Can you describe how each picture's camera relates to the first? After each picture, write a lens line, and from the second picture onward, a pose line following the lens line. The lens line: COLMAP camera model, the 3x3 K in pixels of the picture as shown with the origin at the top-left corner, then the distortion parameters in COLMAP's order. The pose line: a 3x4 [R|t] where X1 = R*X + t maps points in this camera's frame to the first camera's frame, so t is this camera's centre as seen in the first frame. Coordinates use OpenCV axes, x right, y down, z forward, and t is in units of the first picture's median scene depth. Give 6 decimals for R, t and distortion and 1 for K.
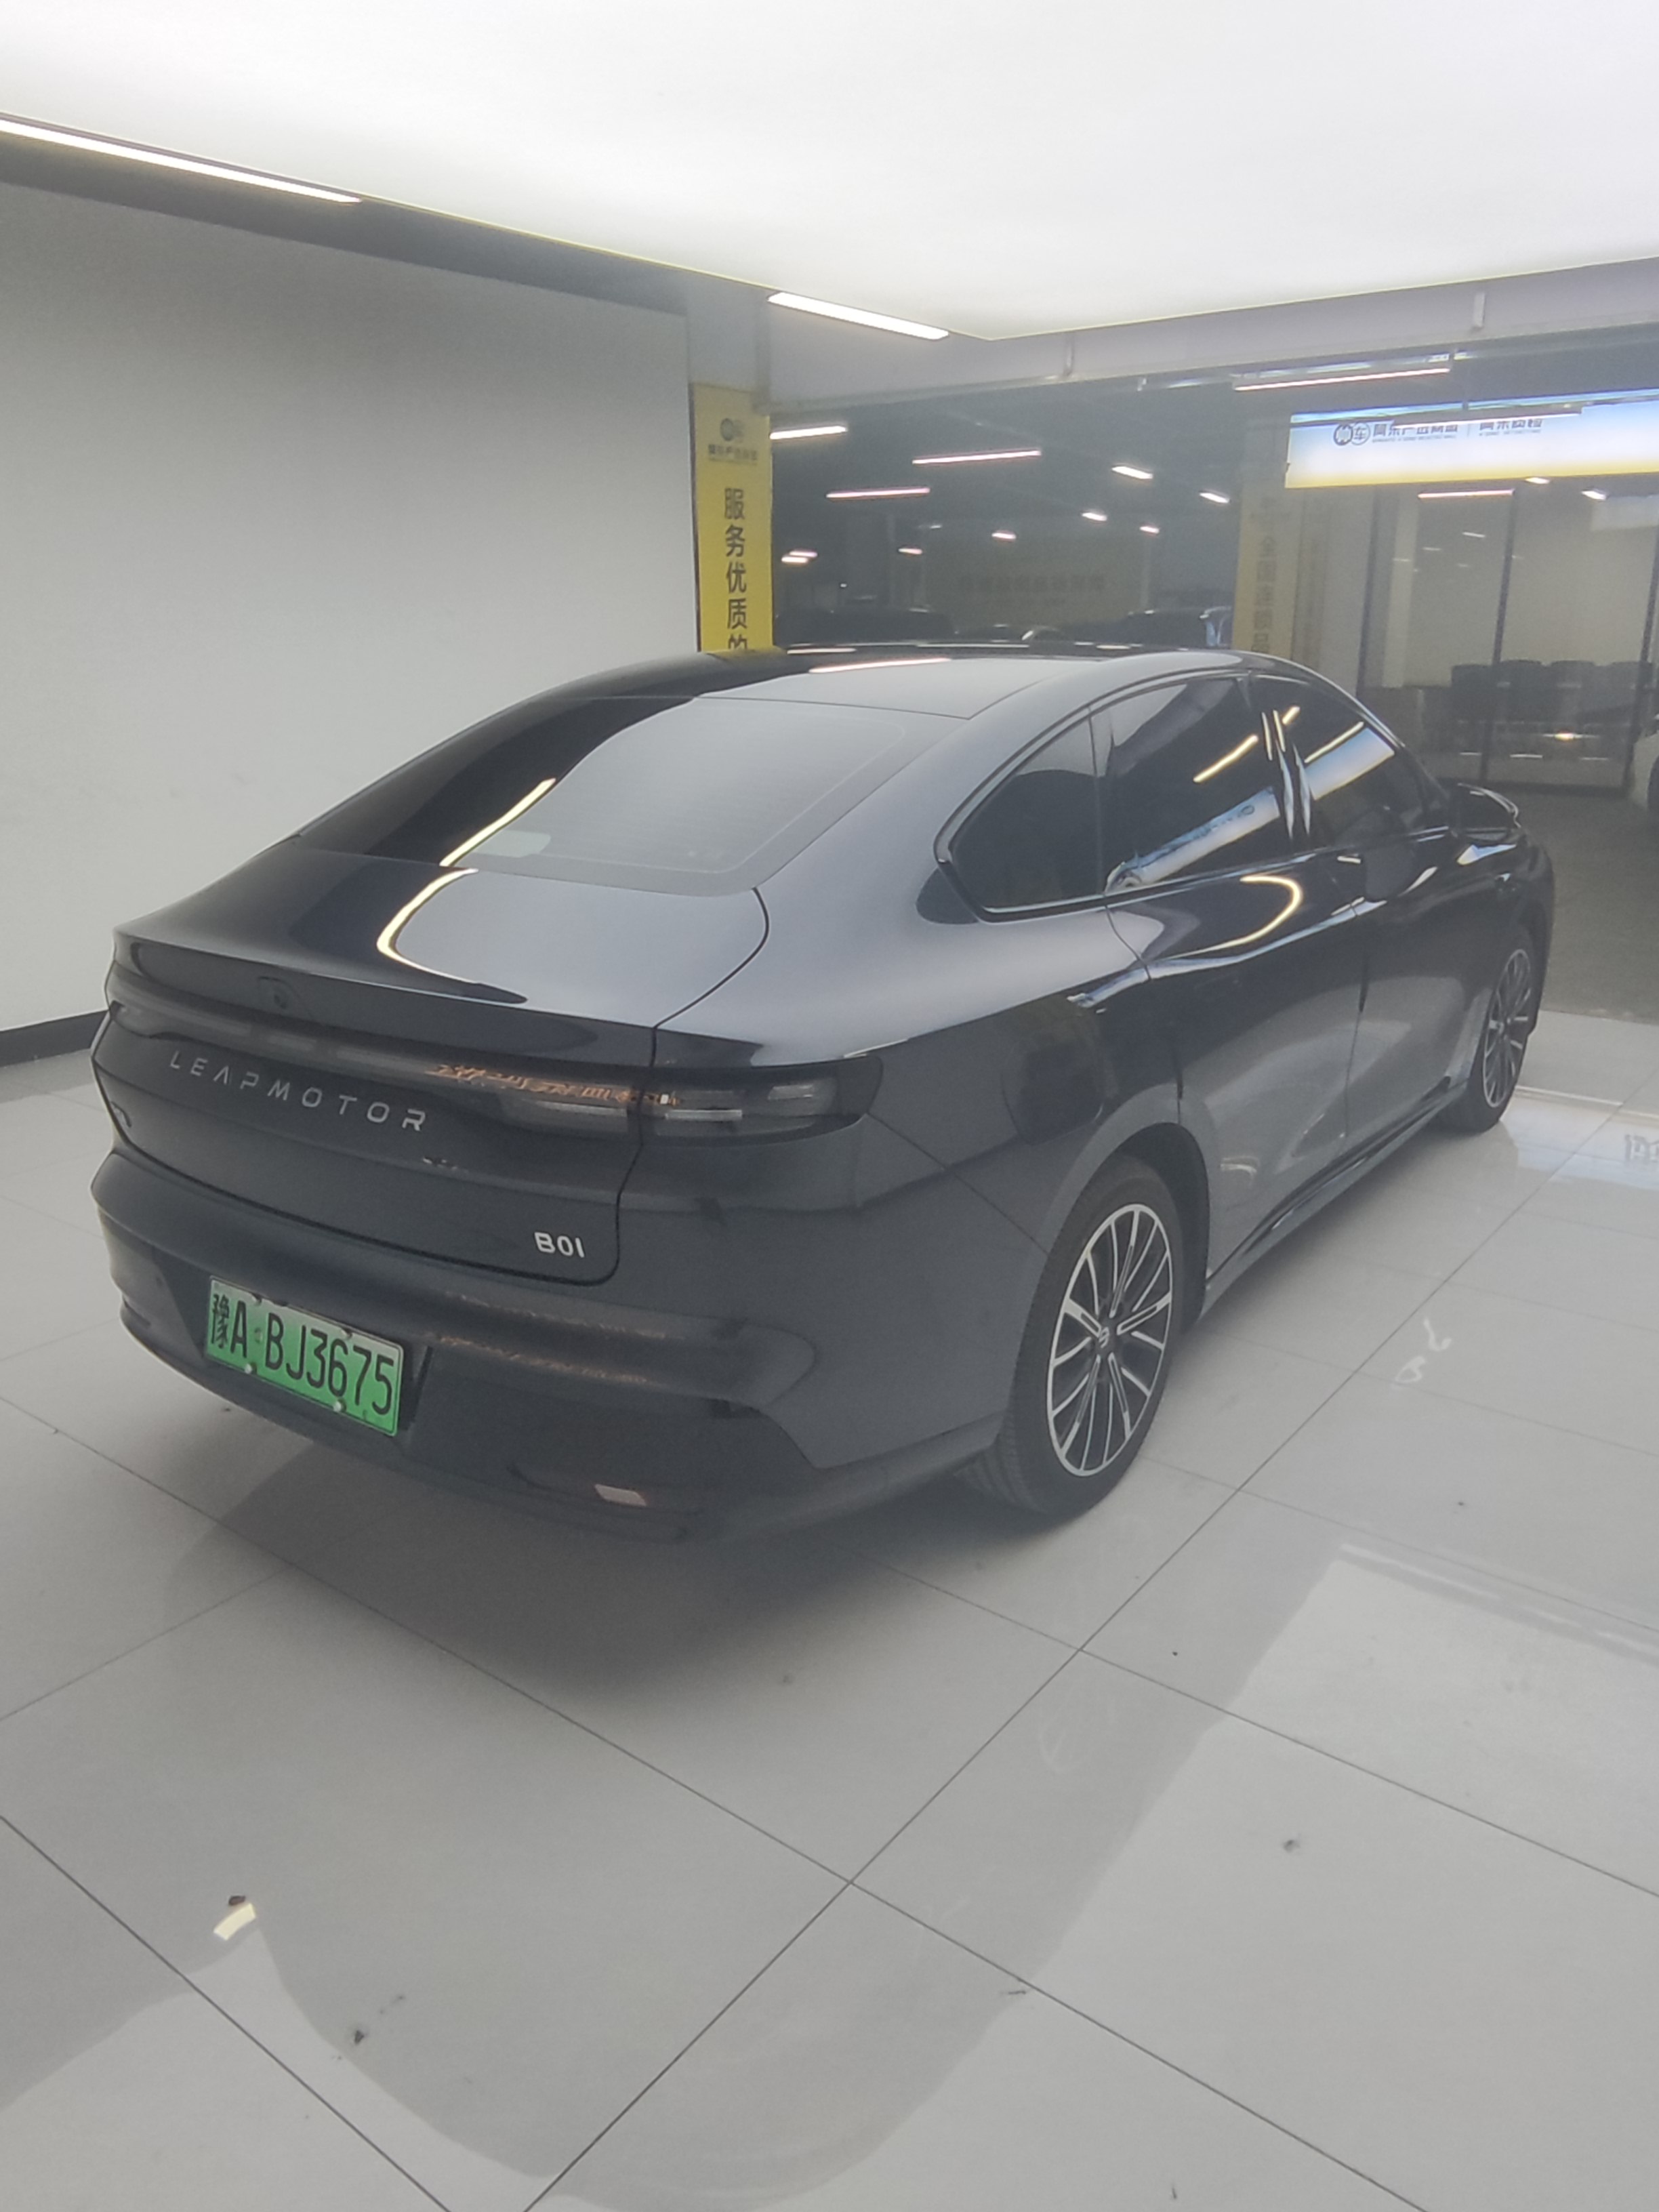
lens RADIAL K [[1596.3, 0, 824.1], [0, 1596.3, 1100.3], [0, 0, 1]] dist [0.004873, -0.004550]
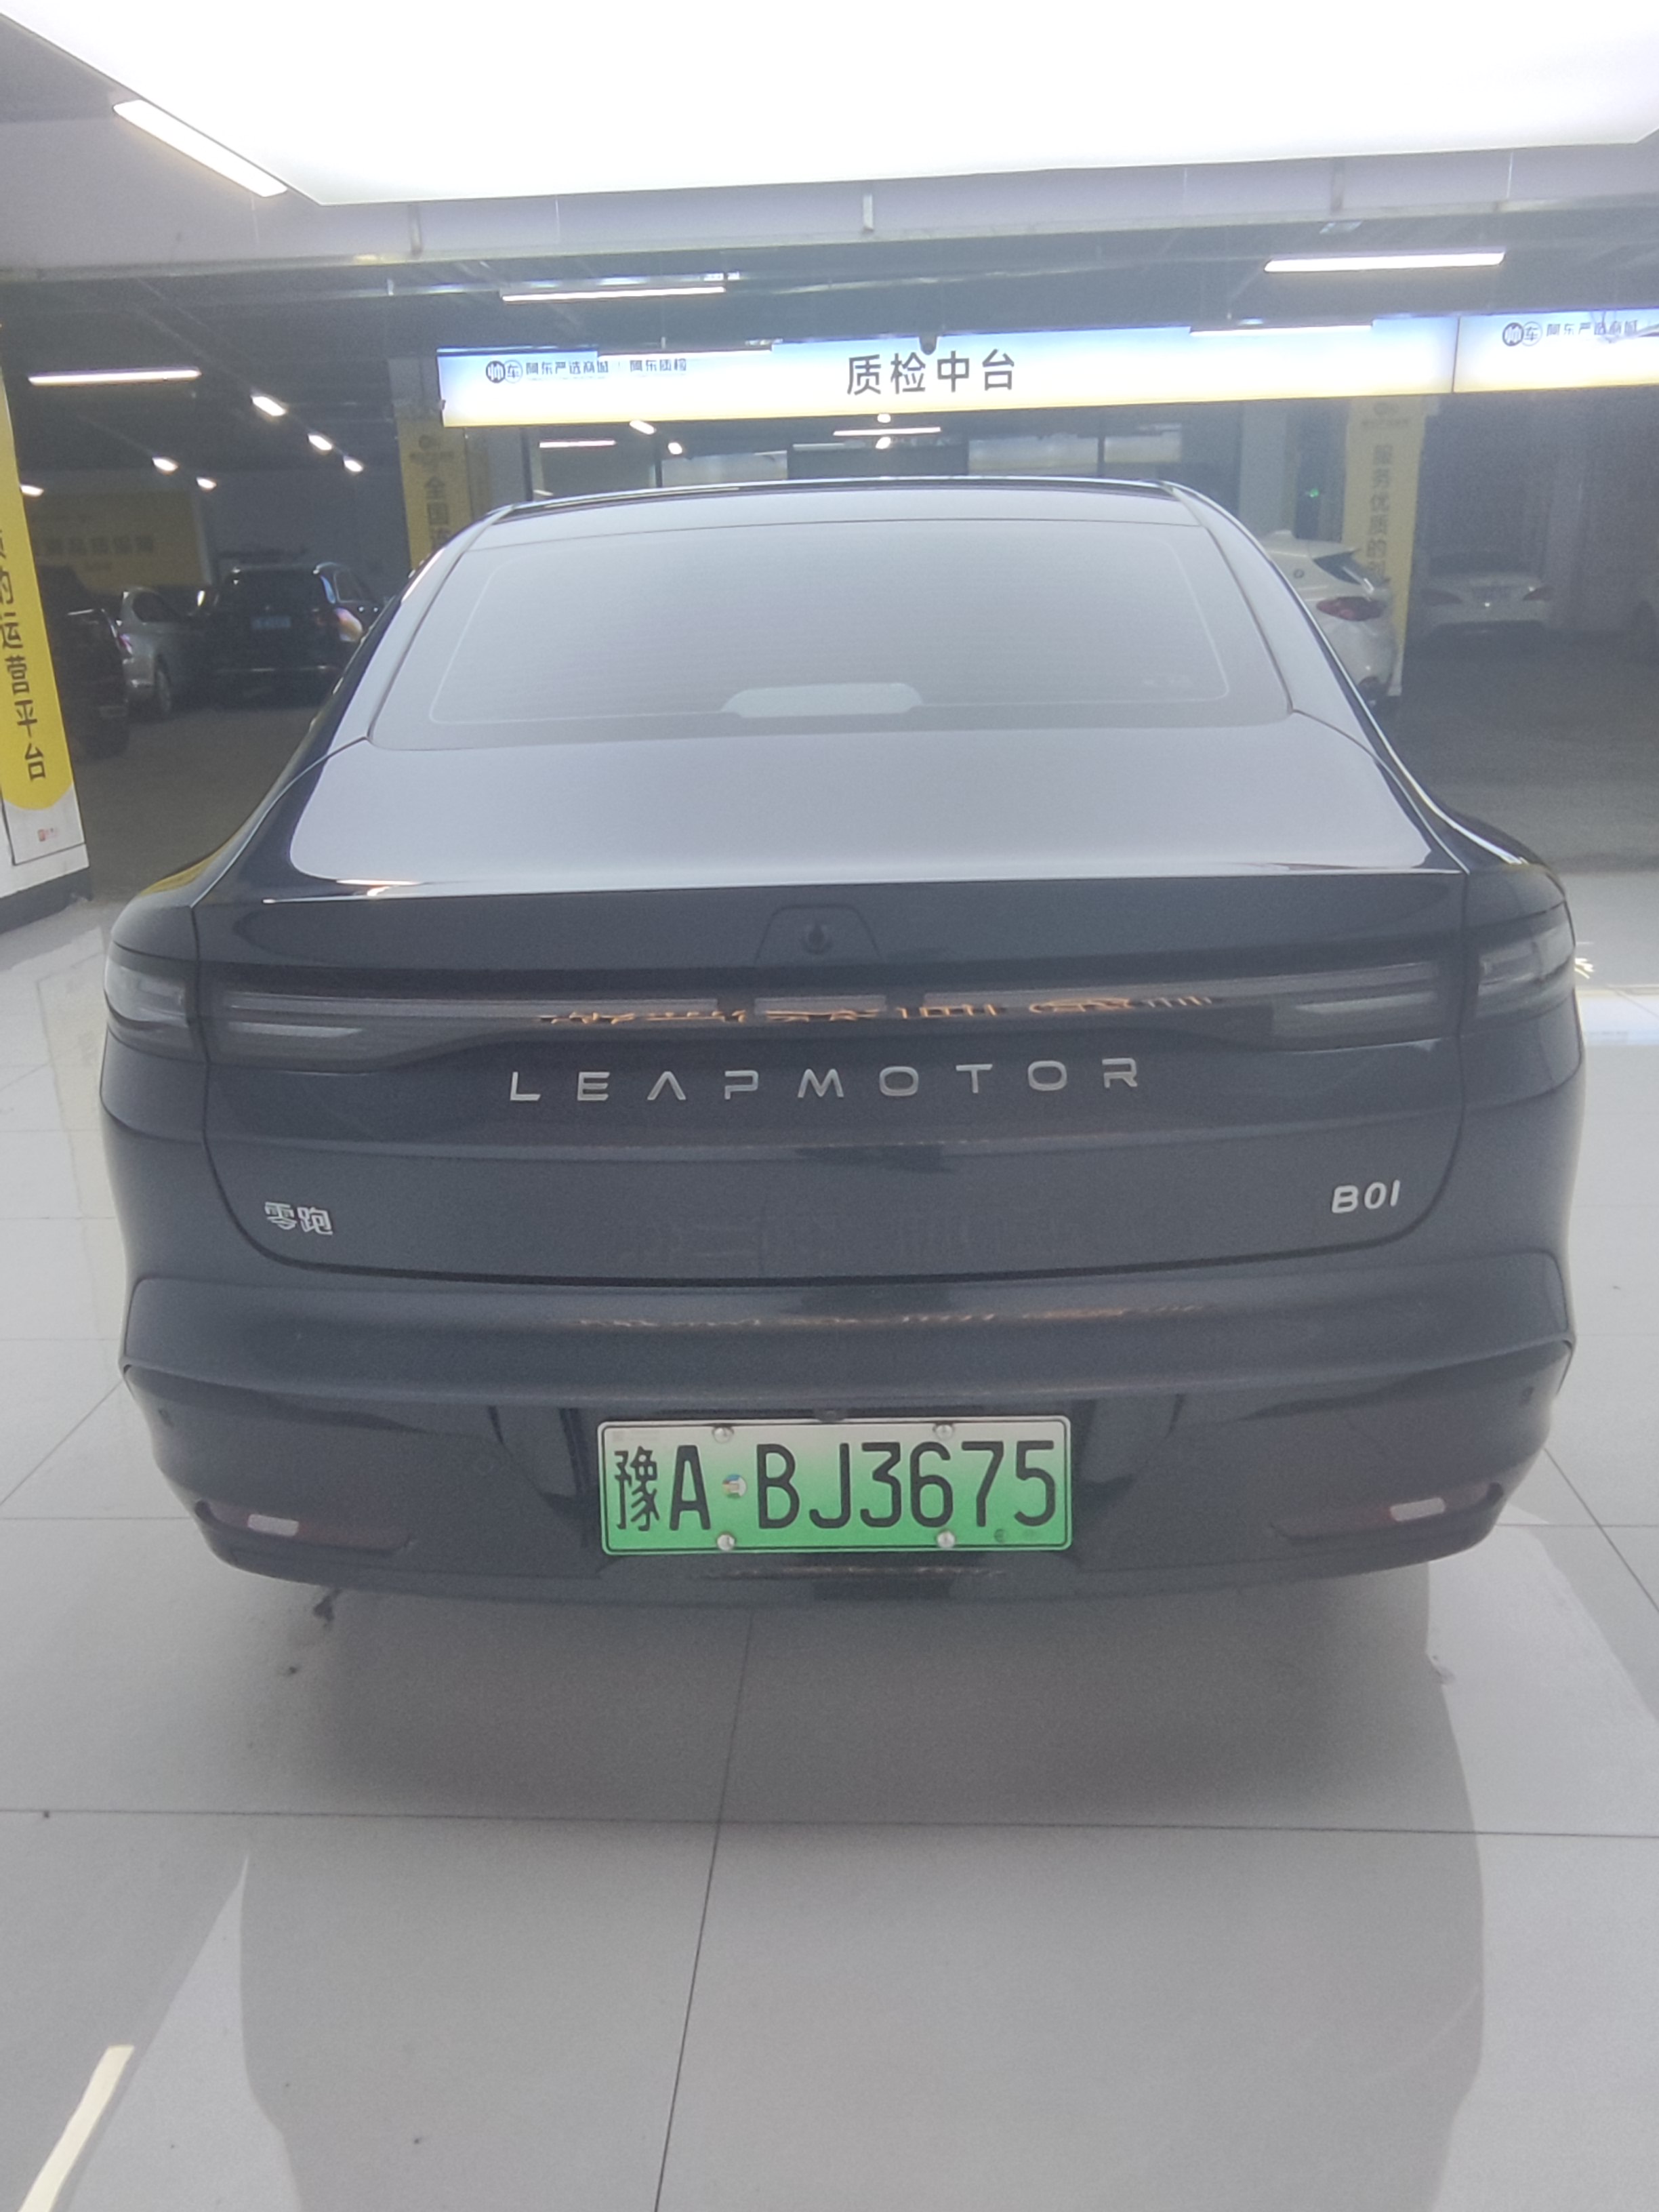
lens RADIAL K [[1596.3, 0, 824.1], [0, 1596.3, 1100.3], [0, 0, 1]] dist [0.004873, -0.004550]
pose [[0.827229, -0.195065, 0.526917, -0.638567], [0.187207, 0.979904, 0.068855, -0.041060], [-0.529759, 0.041684, 0.847123, 0.443037]]
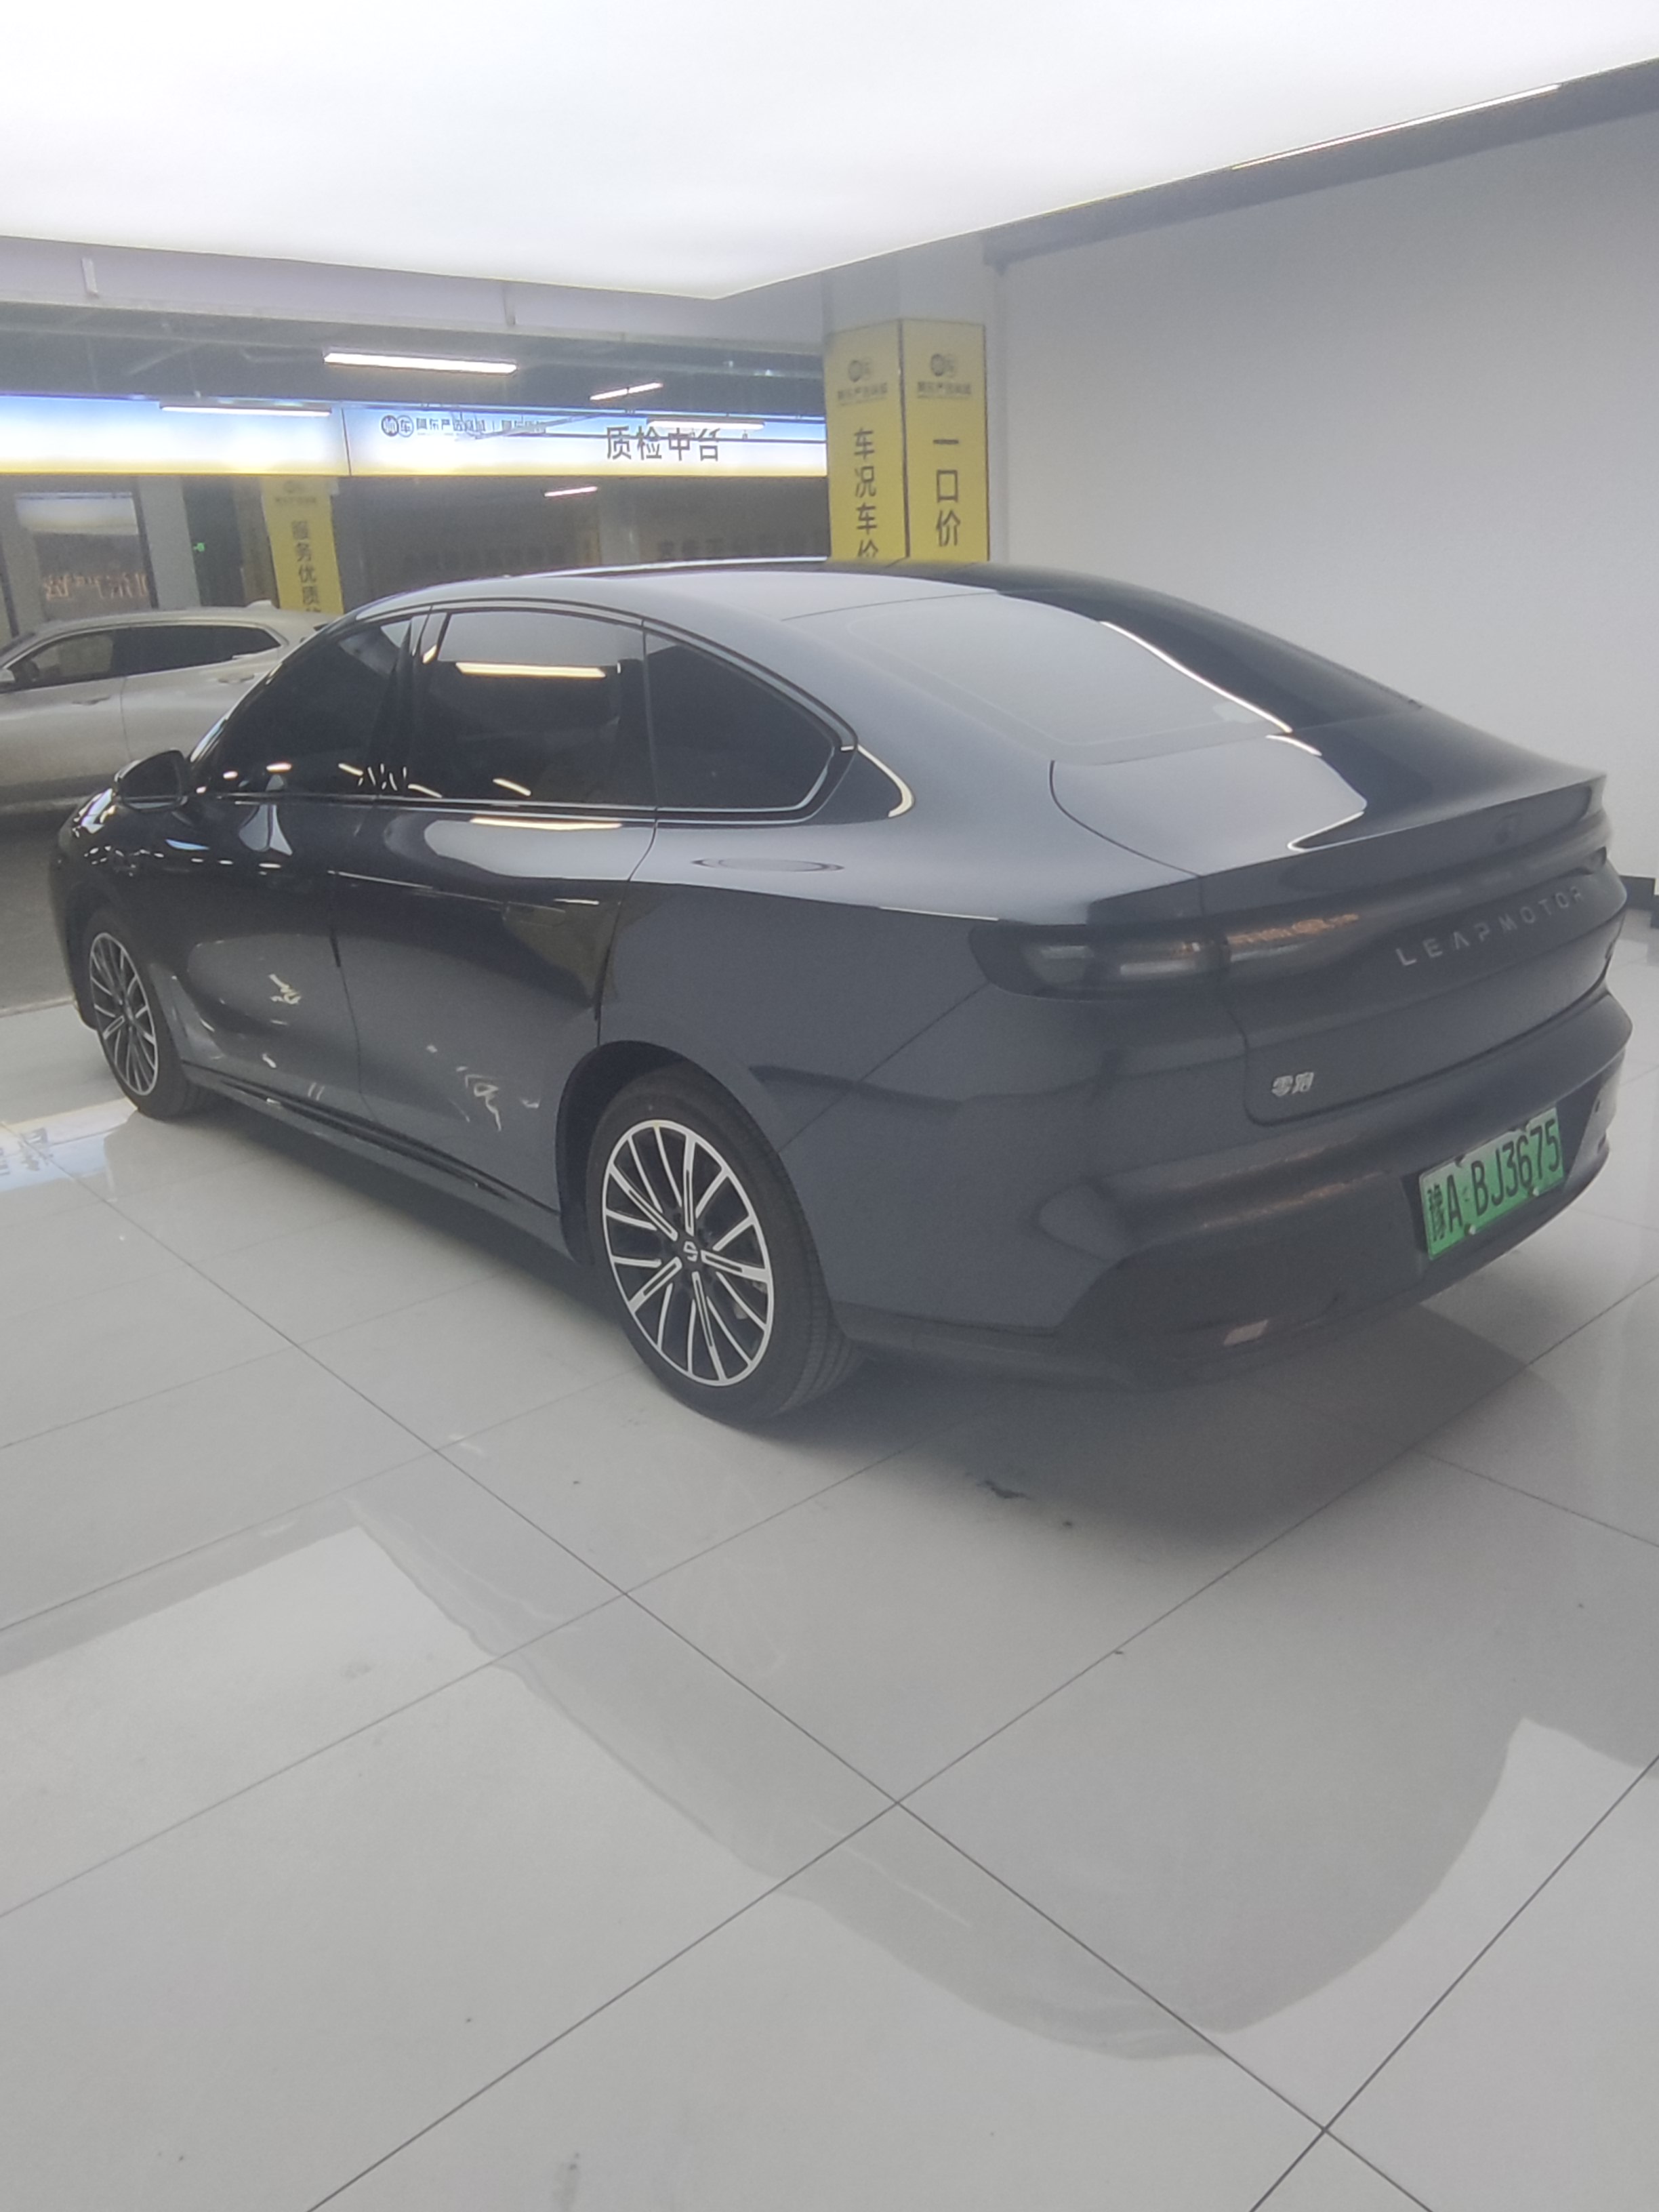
lens RADIAL K [[1596.3, 0, 824.1], [0, 1596.3, 1100.3], [0, 0, 1]] dist [0.004873, -0.004550]
pose [[0.205055, -0.304035, 0.930331, -1.374136], [0.327100, 0.917163, 0.227636, -0.272087], [-0.922474, 0.257633, 0.287519, 1.084504]]
